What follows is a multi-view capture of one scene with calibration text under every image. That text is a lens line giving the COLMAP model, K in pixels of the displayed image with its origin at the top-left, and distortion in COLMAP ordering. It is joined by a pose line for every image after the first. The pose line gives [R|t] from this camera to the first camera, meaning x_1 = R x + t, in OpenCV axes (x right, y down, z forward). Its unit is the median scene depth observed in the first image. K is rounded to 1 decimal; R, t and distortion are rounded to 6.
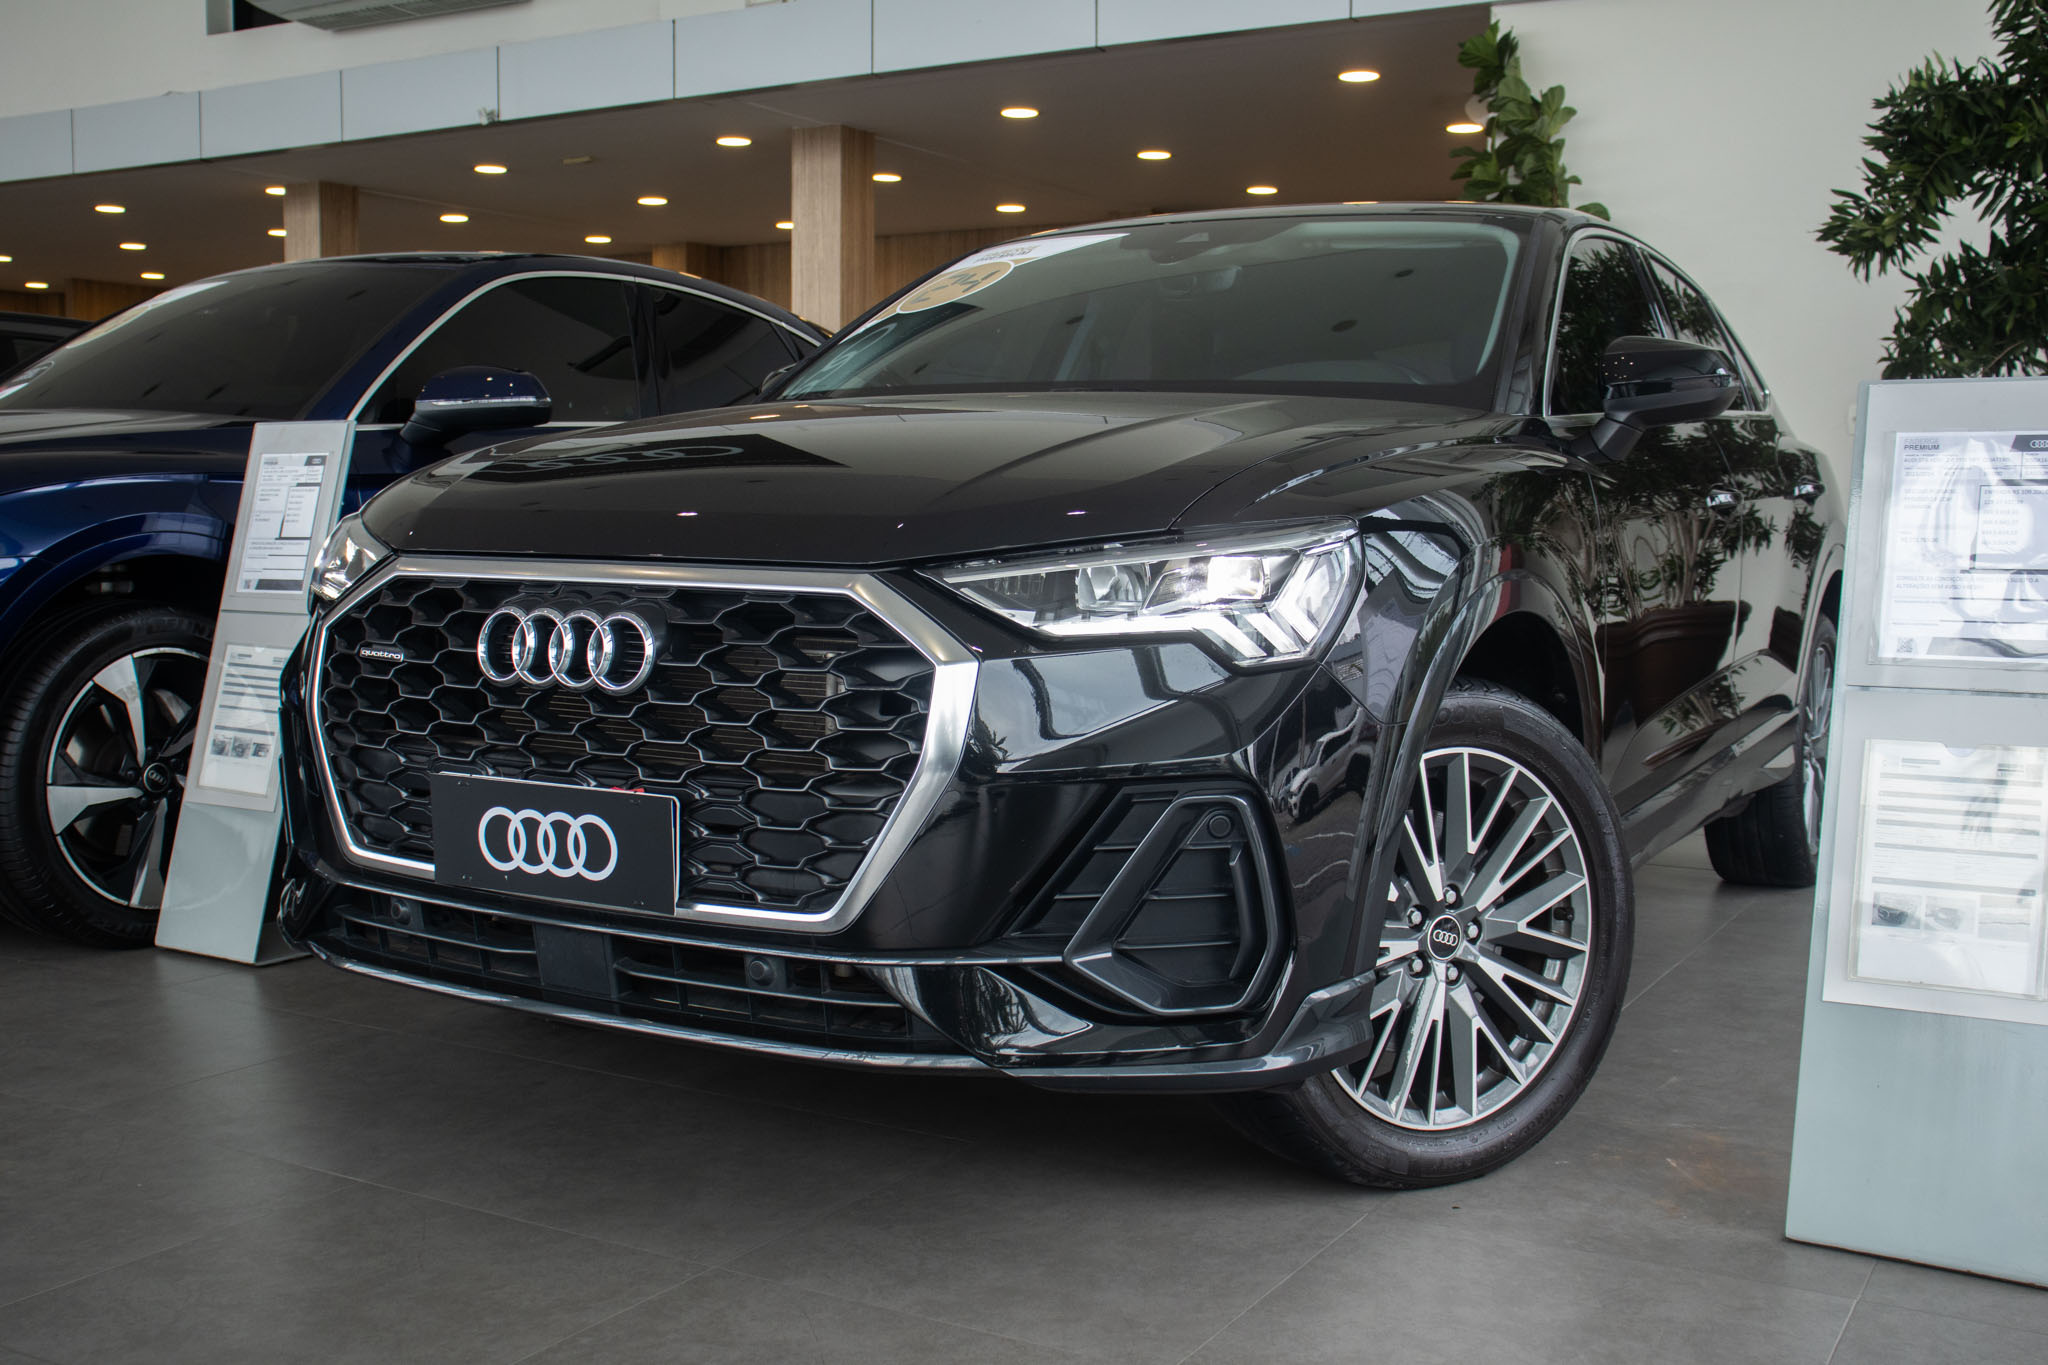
lens RADIAL K [[2232.2, 0, 1023.3], [0, 2232.2, 681.8], [0, 0, 1]] dist [-0.024895, 0.000000]
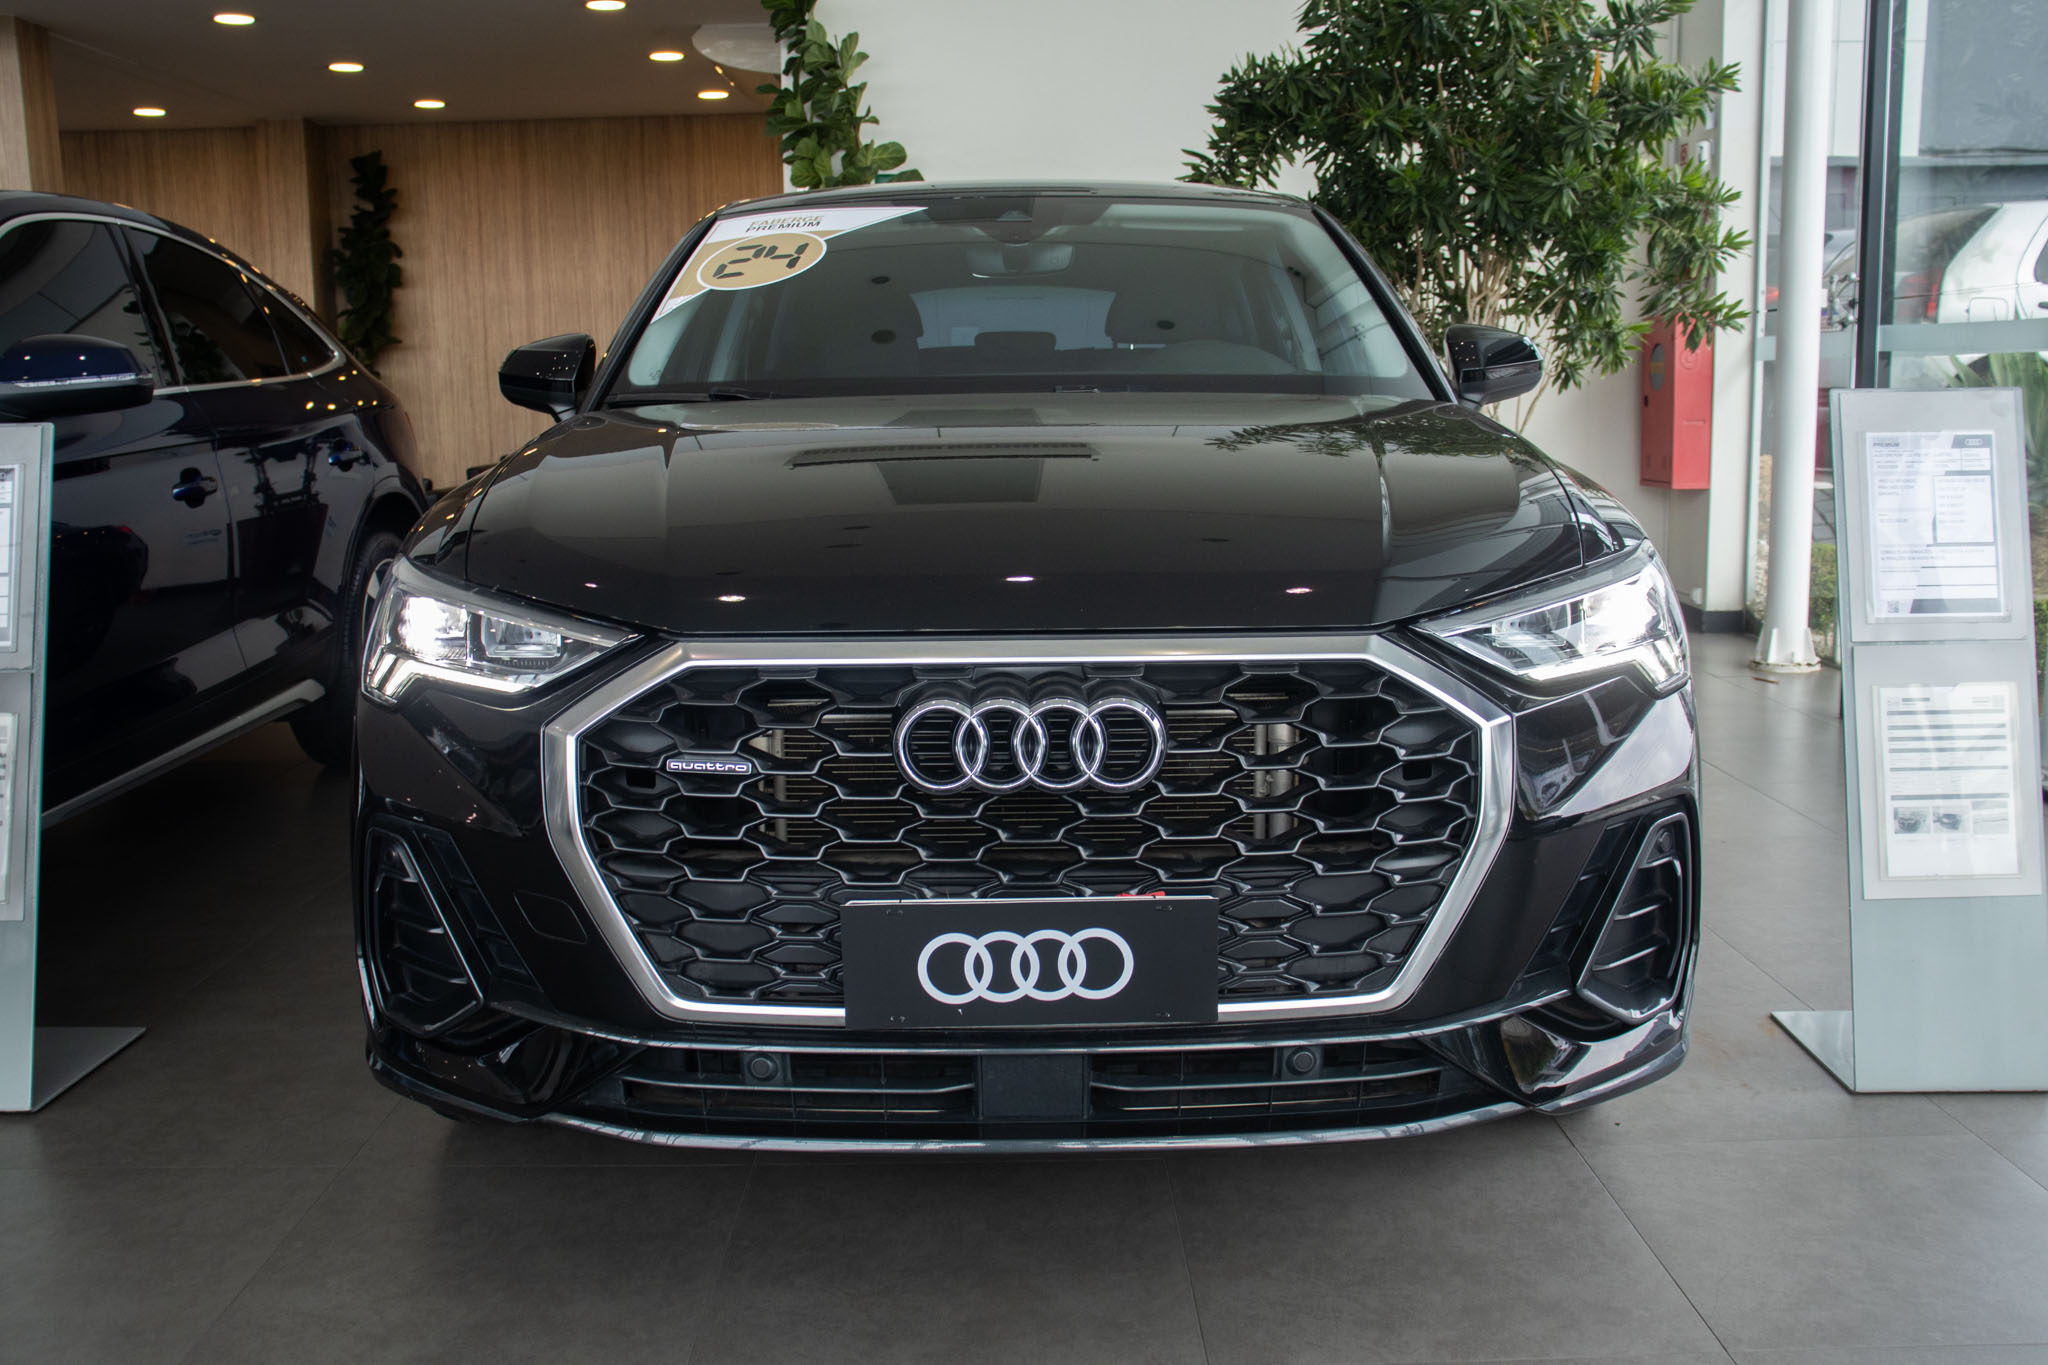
lens RADIAL K [[2019.3, 0, 1023.3], [0, 2019.3, 686.5], [0, 0, 1]] dist [-0.100170, 0.000000]
pose [[0.840265, -0.104780, 0.531955, -0.615364], [0.061666, 0.993251, 0.098235, -0.112890], [-0.538658, -0.049740, 0.841055, 0.335195]]
